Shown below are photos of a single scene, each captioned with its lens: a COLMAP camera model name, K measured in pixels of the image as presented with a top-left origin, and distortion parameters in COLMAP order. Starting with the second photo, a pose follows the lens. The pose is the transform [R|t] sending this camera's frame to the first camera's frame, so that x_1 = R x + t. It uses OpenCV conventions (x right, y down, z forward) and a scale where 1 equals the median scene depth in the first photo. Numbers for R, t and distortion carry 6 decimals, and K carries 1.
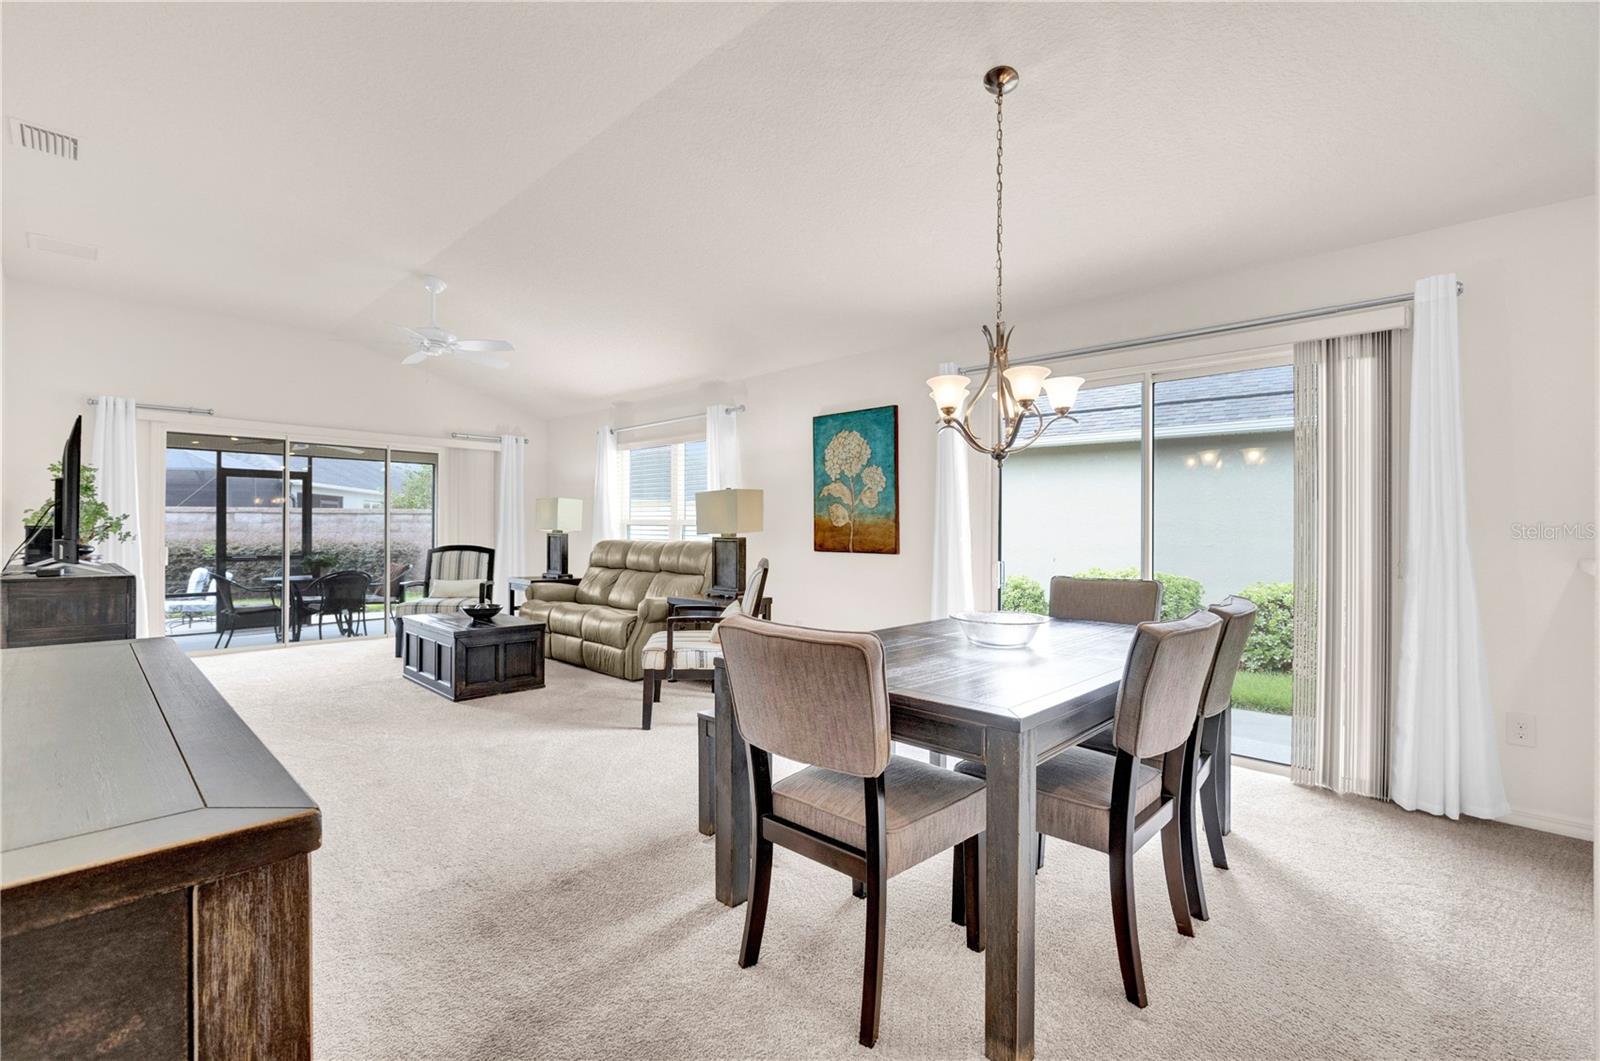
lens RADIAL K [[725.0, 0, 795.1], [0, 725.0, 527.4], [0, 0, 1]] dist [-0.004913, -0.000387]
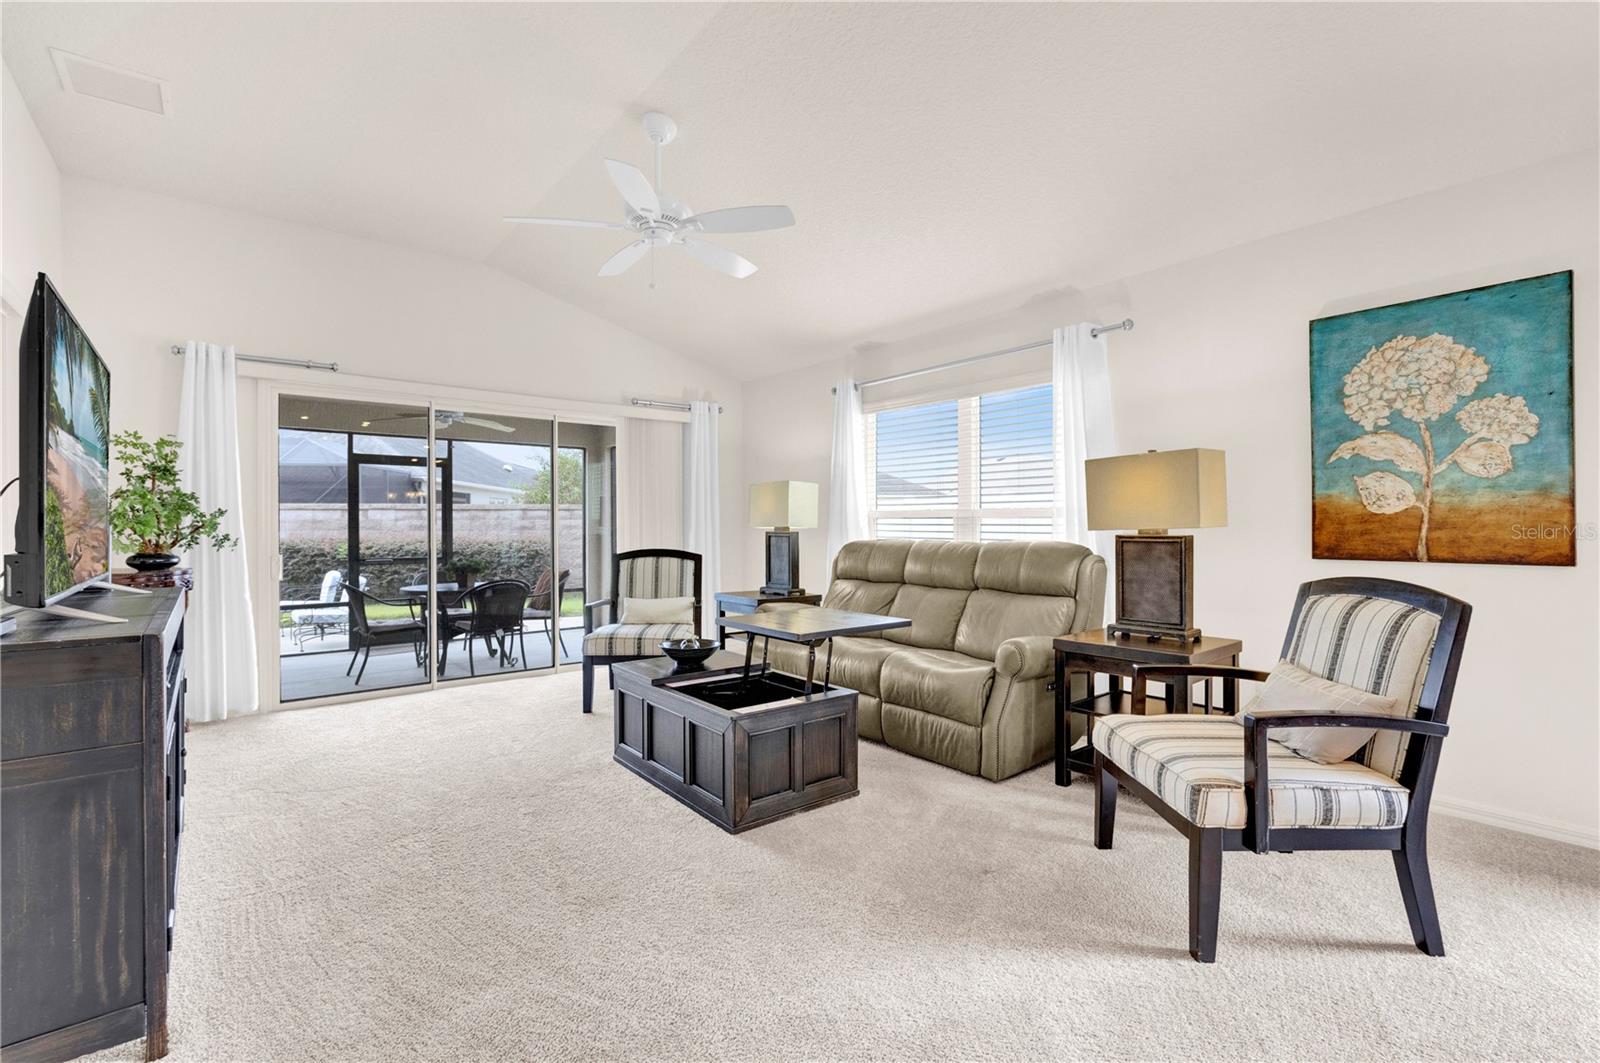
lens RADIAL K [[725.0, 0, 798.1], [0, 725.0, 526.1], [0, 0, 1]] dist [-0.004913, -0.000387]
pose [[0.992285, -0.009533, -0.123607, -0.286271], [0.010221, 0.999936, 0.004931, 0.000680], [0.123552, -0.006156, 0.992319, 0.372115]]
